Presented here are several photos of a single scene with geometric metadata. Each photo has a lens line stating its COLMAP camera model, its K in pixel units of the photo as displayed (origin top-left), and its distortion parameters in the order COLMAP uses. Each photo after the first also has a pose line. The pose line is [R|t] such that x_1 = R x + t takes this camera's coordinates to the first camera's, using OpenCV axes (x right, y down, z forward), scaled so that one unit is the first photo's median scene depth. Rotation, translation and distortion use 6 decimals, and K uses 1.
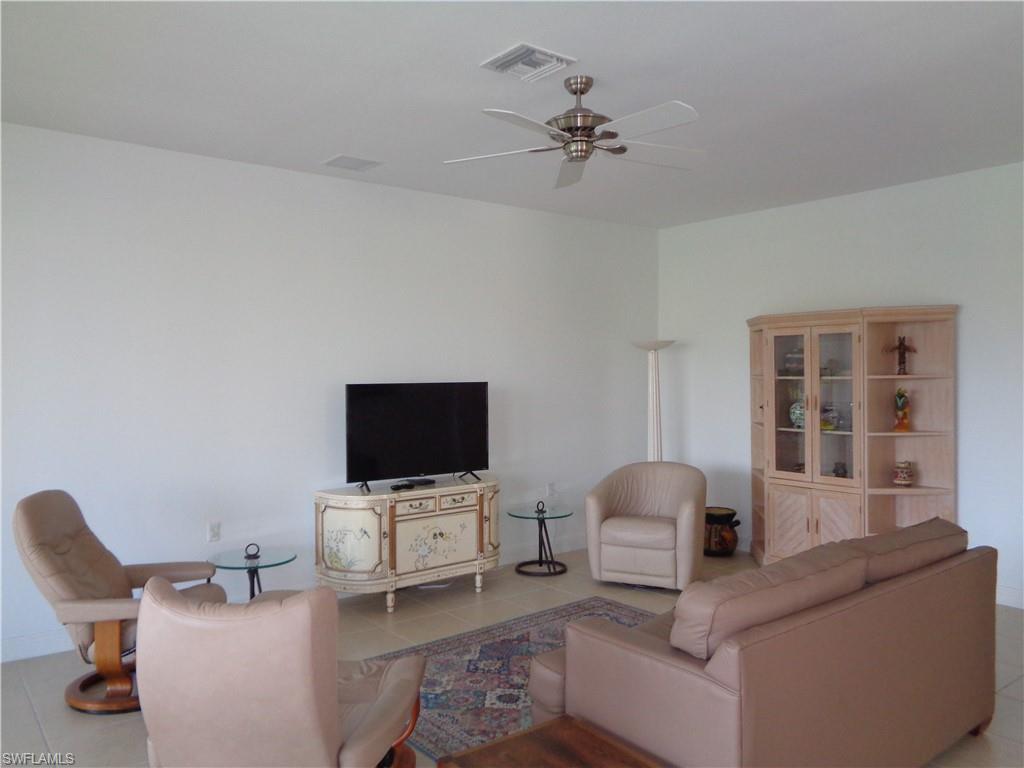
lens RADIAL K [[764.9, 0, 508.4], [0, 764.9, 386.2], [0, 0, 1]] dist [-0.001734, 0.002861]
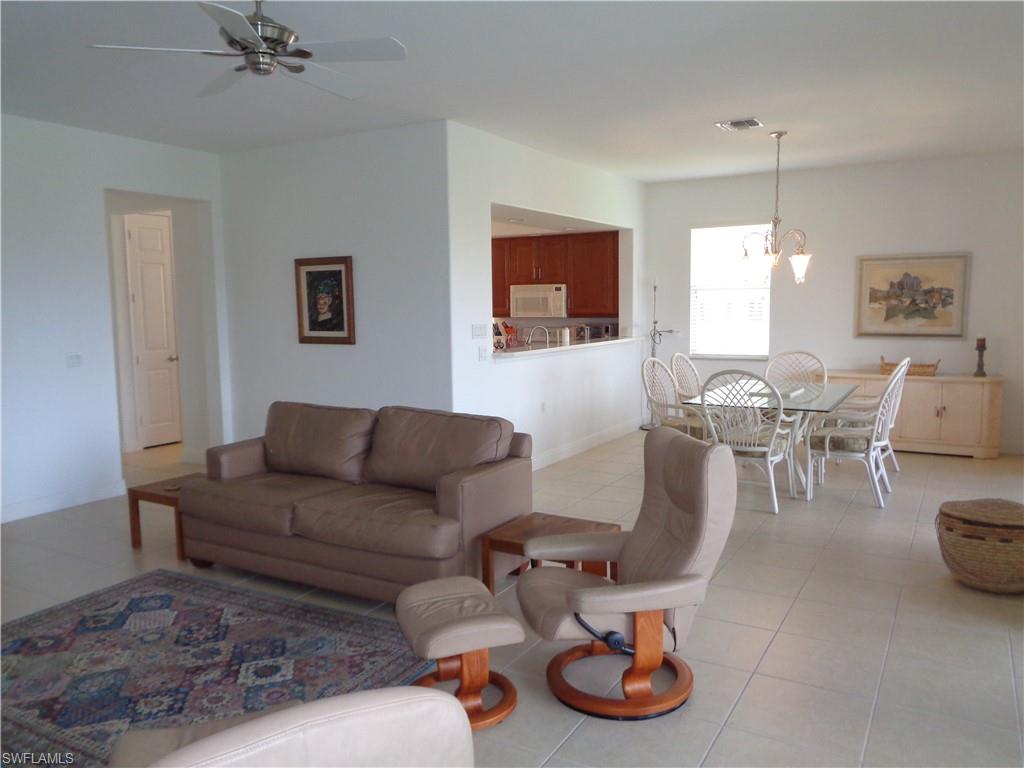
lens RADIAL K [[772.6, 0, 511.9], [0, 772.6, 383.6], [0, 0, 1]] dist [0.009449, 0.003233]
pose [[-0.383583, -0.084221, 0.919658, -0.630455], [0.031726, 0.994043, 0.104266, -0.002496], [-0.922961, 0.069171, -0.378626, 0.740387]]
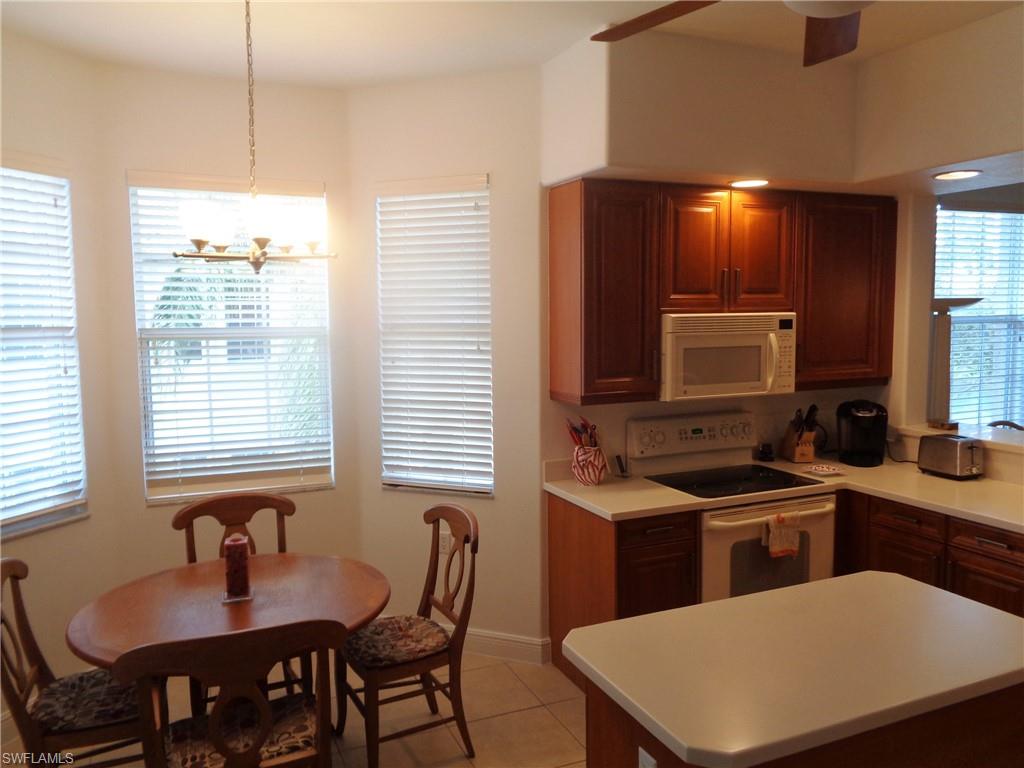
lens RADIAL K [[750.3, 0, 518.2], [0, 750.3, 383.8], [0, 0, 1]] dist [0.005532, -0.004833]
pose [[-0.968618, -0.001405, 0.248551, 1.049575], [0.025263, 0.994249, 0.104070, -0.054257], [-0.247267, 0.107083, -0.963012, 0.703655]]
